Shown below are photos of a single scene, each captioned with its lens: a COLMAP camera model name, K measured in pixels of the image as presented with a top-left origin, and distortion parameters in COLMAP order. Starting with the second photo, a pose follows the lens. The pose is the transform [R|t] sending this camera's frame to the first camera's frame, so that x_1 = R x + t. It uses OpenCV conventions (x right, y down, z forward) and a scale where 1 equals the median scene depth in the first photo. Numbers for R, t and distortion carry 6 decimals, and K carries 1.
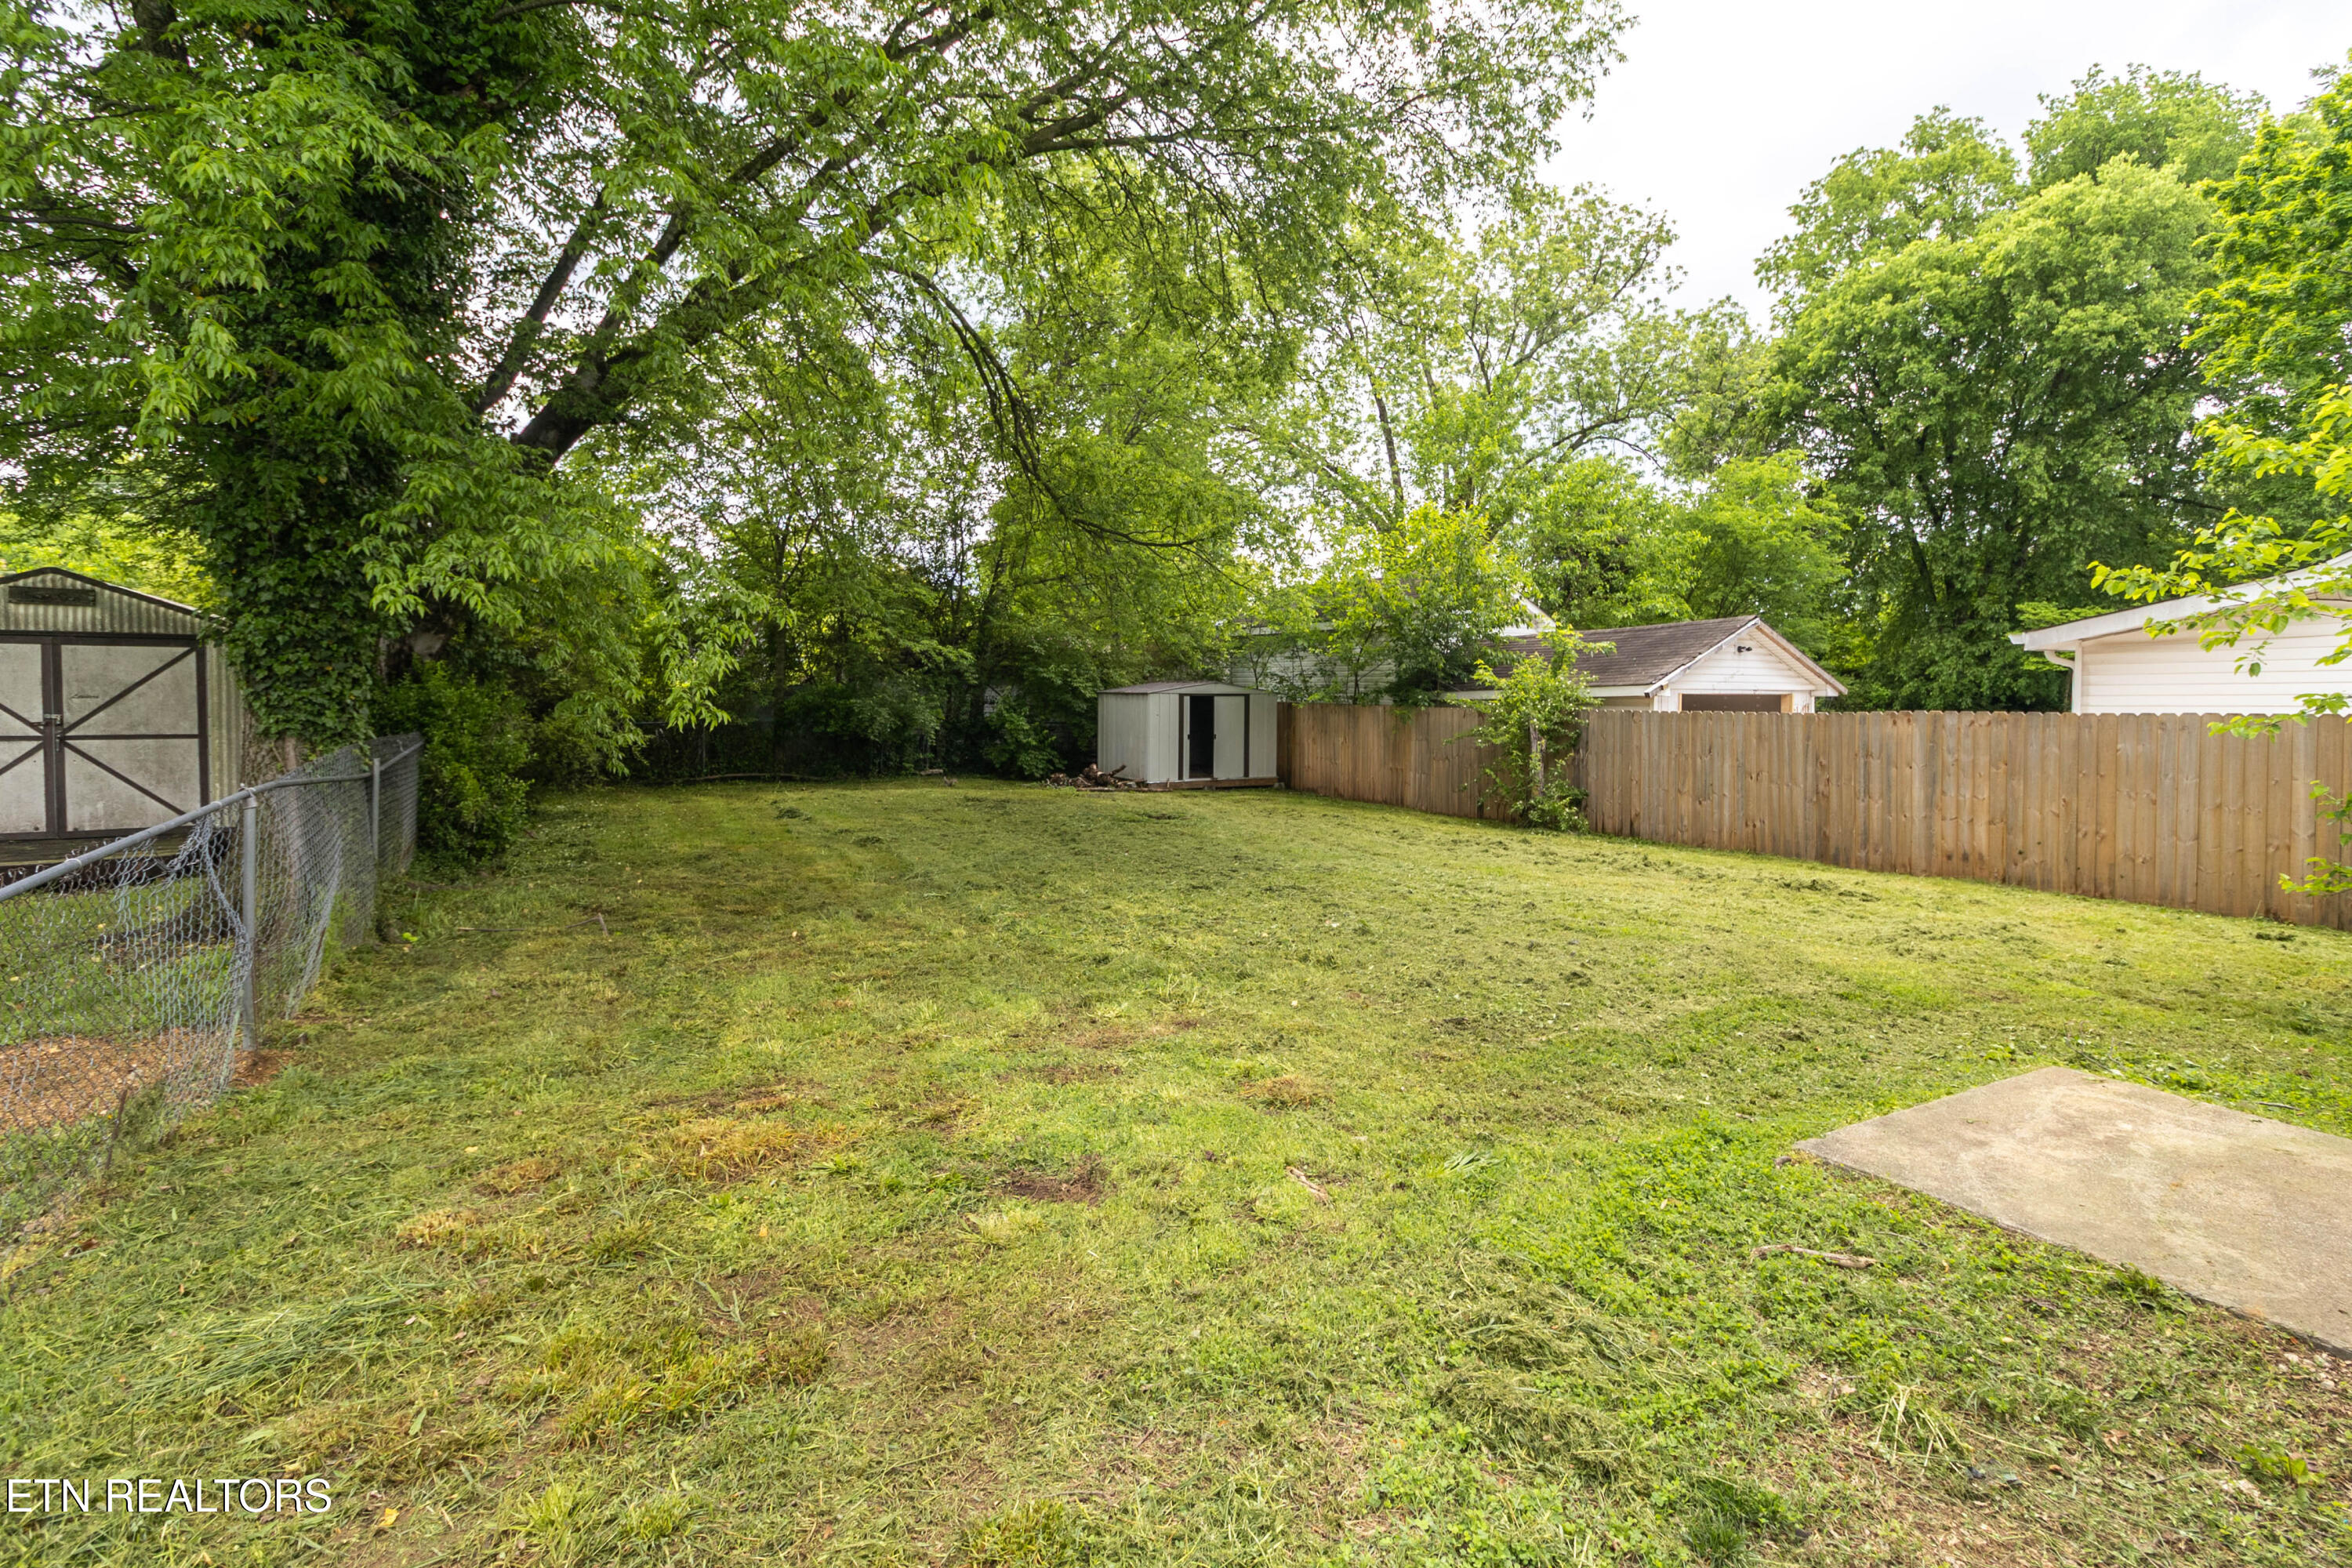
lens RADIAL K [[1116.6, 0, 1182.5], [0, 1116.6, 777.7], [0, 0, 1]] dist [-0.003385, 0.001315]
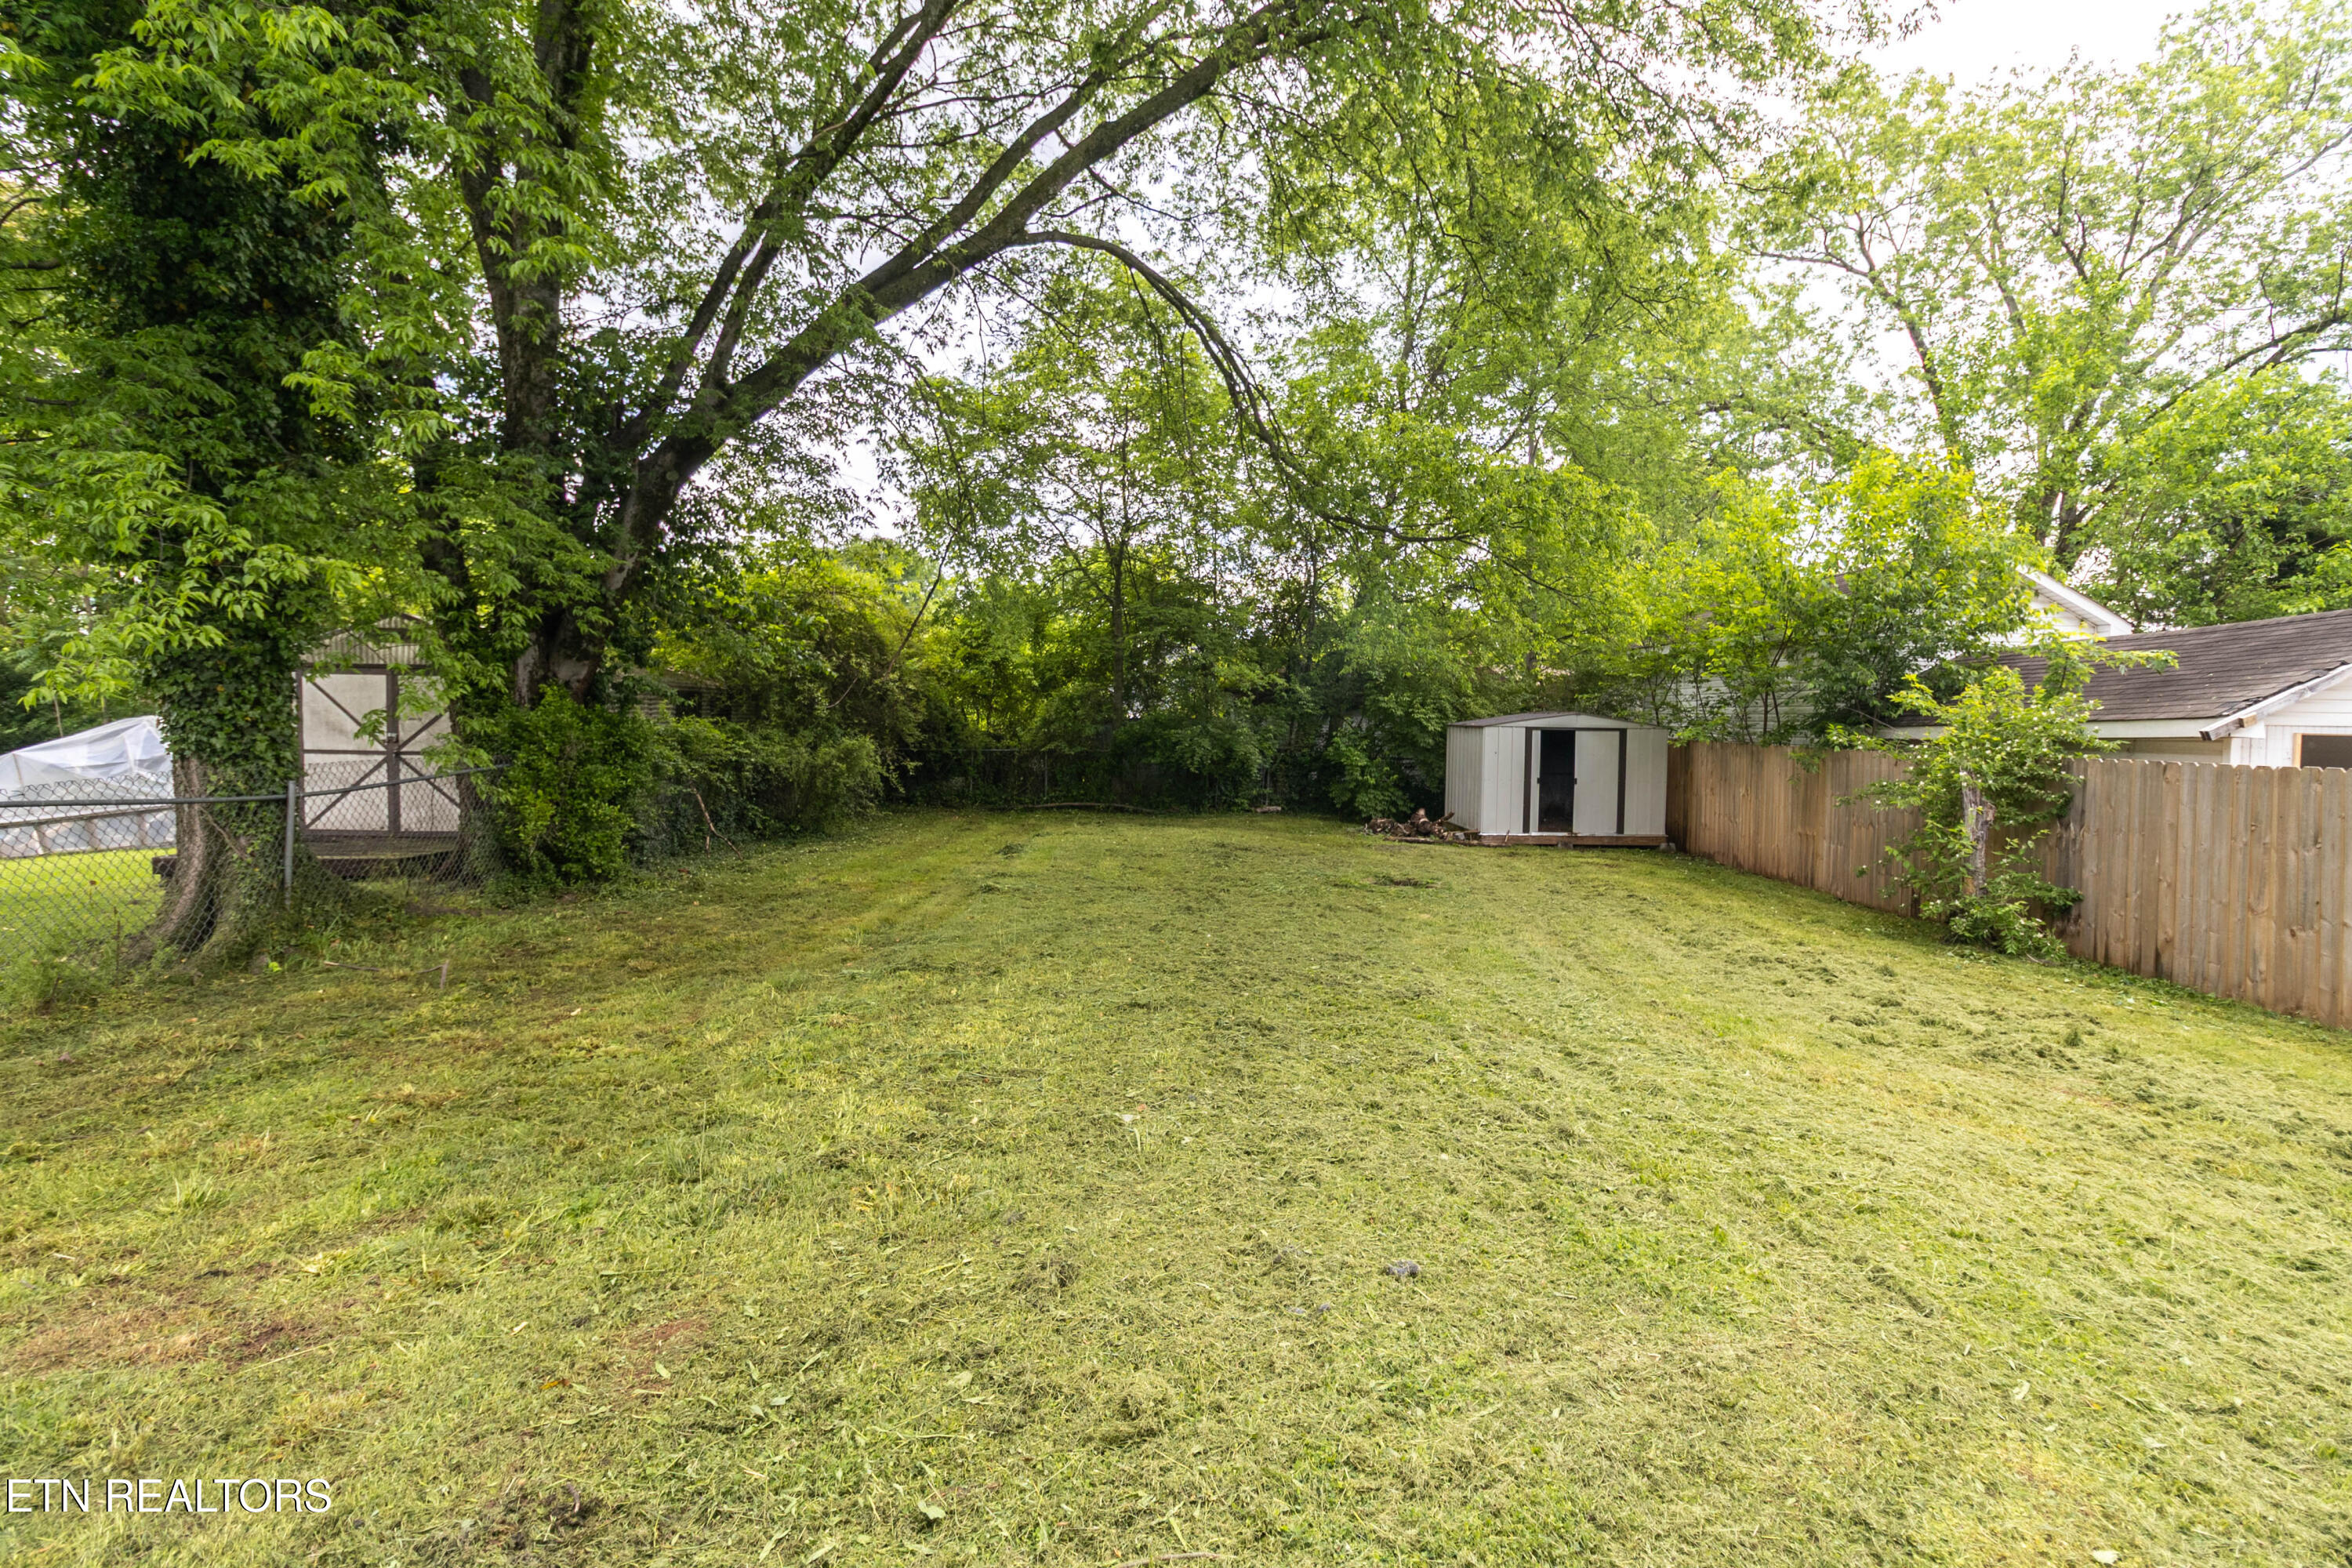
lens RADIAL K [[1116.6, 0, 1169.6], [0, 1116.6, 770.8], [0, 0, 1]] dist [-0.003385, 0.001315]
pose [[0.879874, 0.028394, -0.474358, 0.154133], [-0.044858, 0.998719, -0.023426, -0.012802], [0.473085, 0.041891, 0.880020, 0.165837]]
